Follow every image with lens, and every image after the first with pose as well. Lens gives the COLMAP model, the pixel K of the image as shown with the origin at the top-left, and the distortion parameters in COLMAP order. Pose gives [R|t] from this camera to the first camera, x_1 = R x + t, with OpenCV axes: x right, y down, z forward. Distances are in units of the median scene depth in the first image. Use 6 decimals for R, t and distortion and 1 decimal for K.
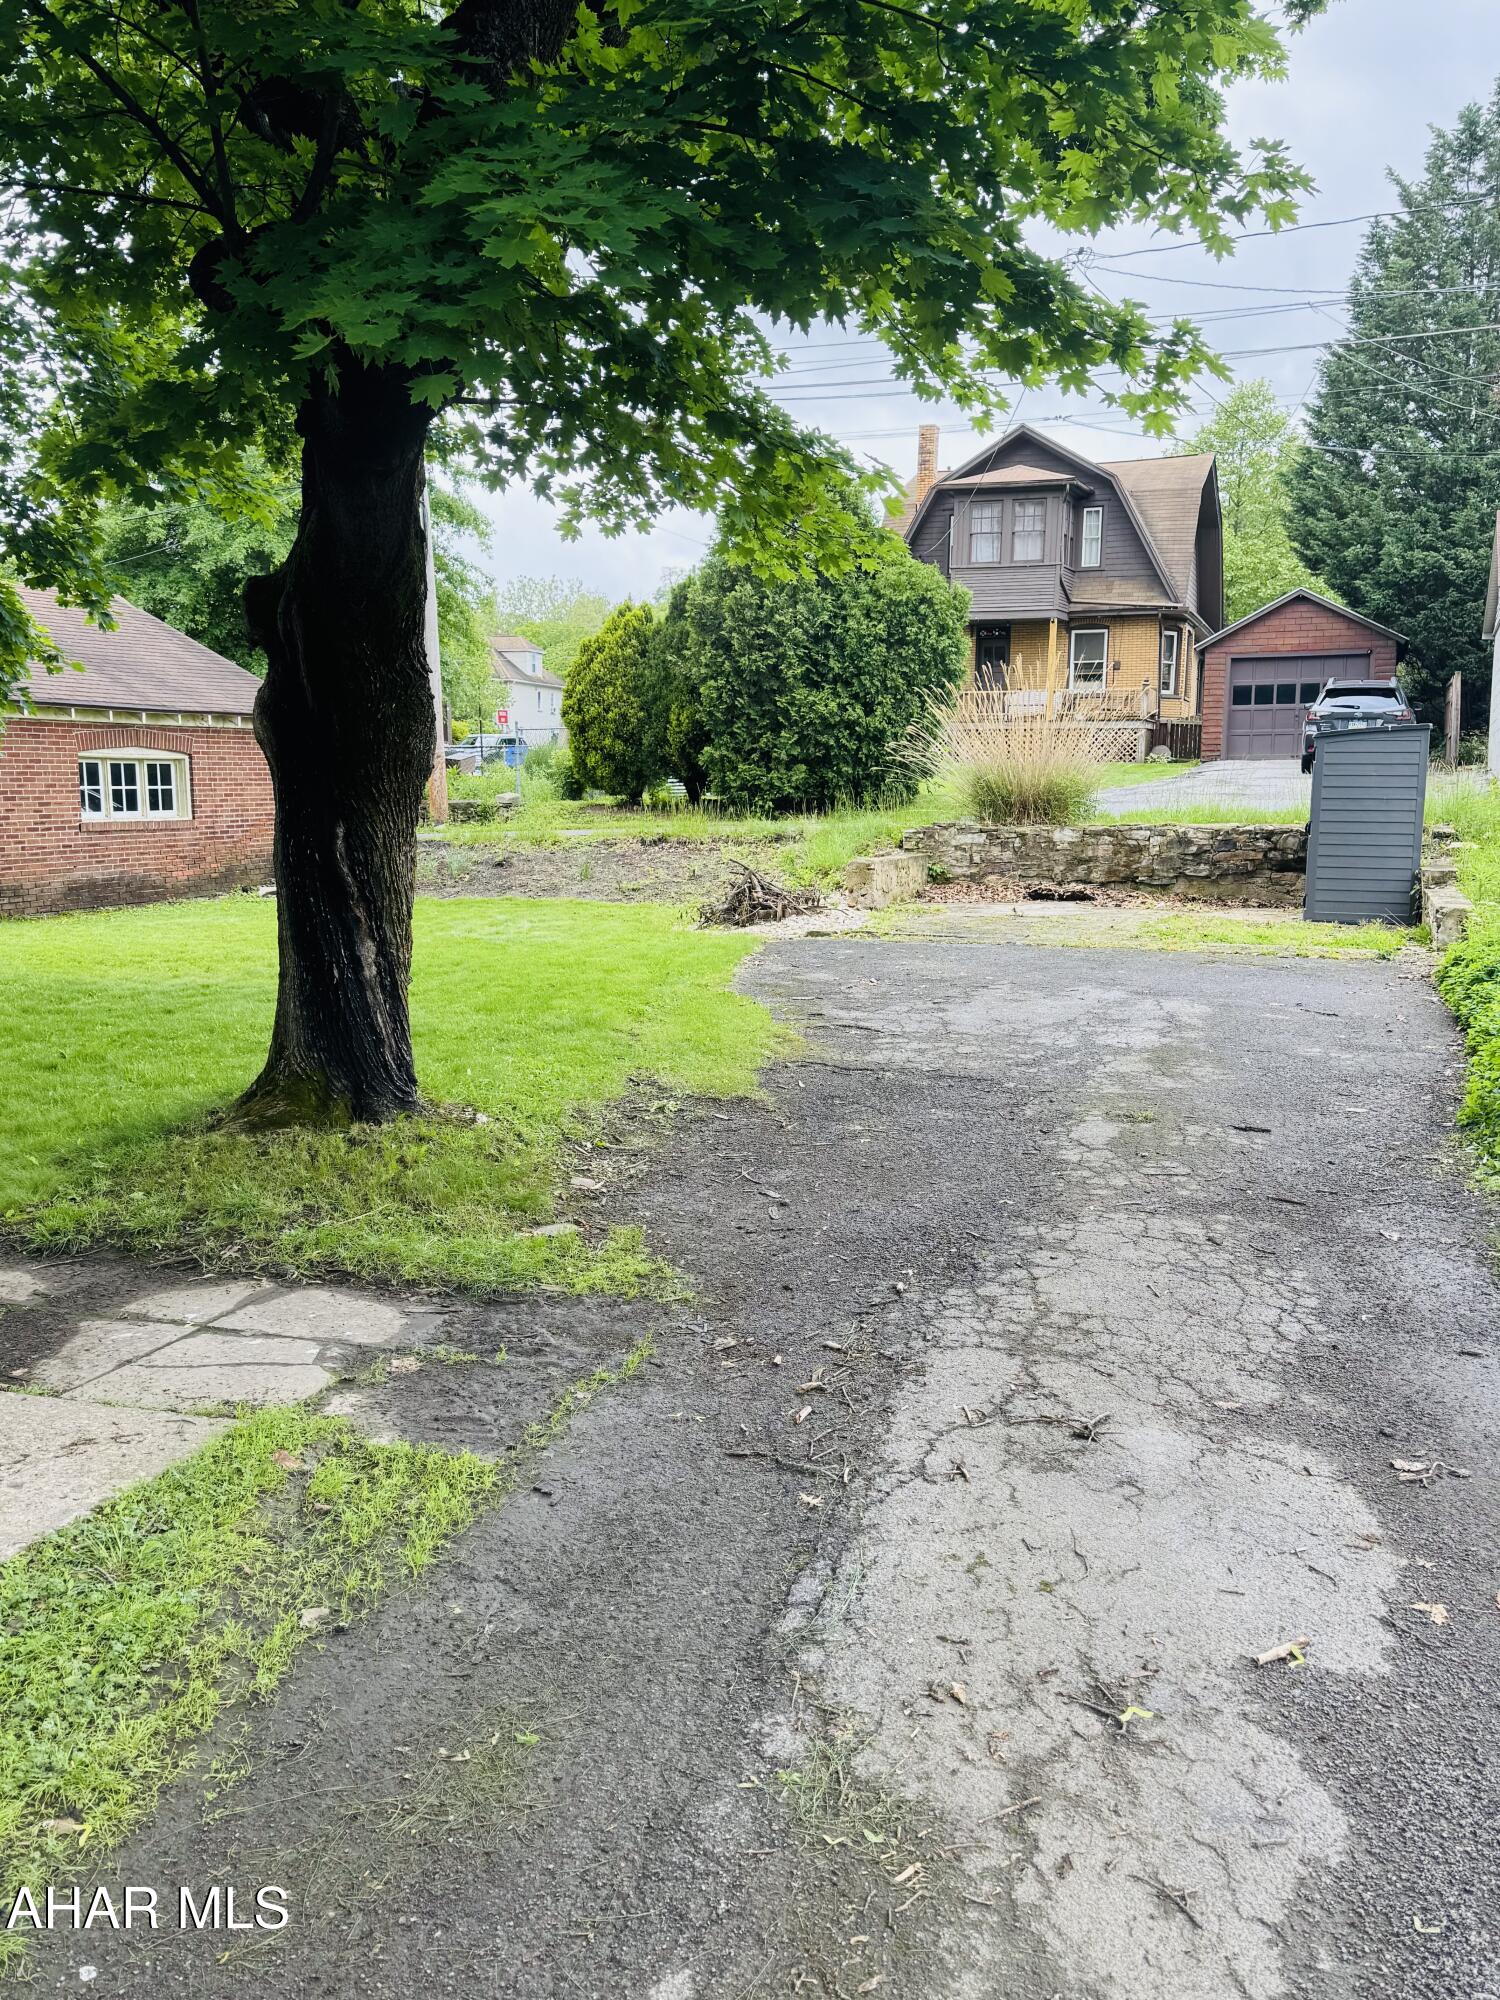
lens RADIAL K [[1683.9, 0, 751.5], [0, 1683.9, 1001.6], [0, 0, 1]] dist [0.072436, -0.033824]
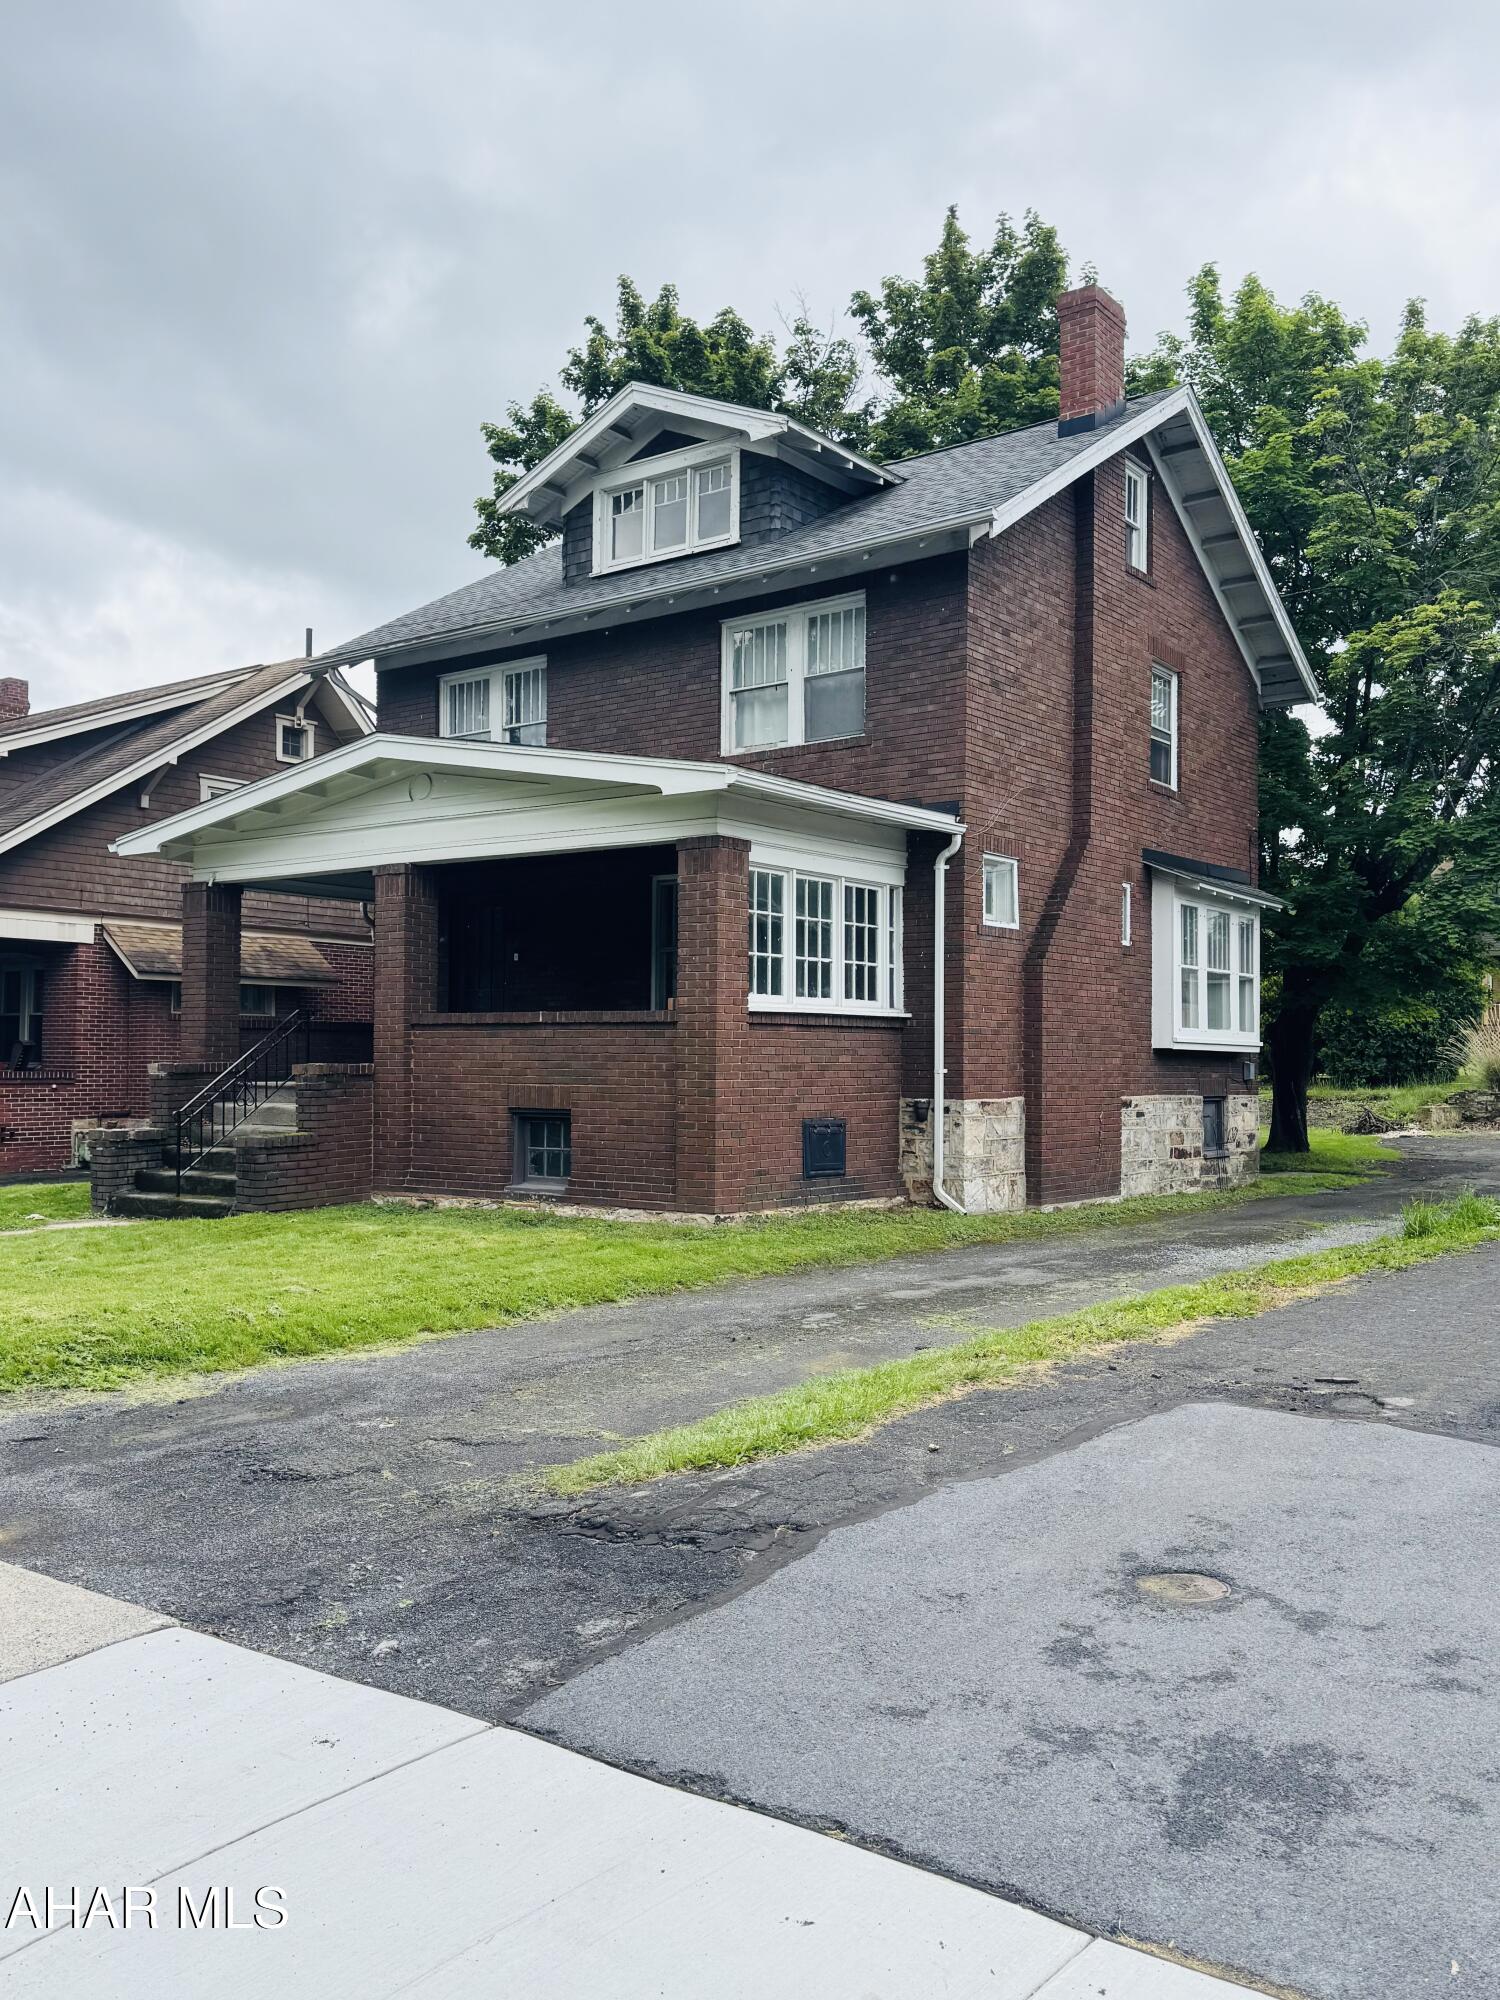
lens RADIAL K [[1683.9, 0, 750.2], [0, 1683.9, 1000.9], [0, 0, 1]] dist [0.072436, -0.033824]
pose [[0.953787, -0.010772, -0.300291, -0.078883], [-0.039357, 0.986269, -0.160387, 0.128216], [0.297895, 0.164793, 0.940267, -1.012377]]
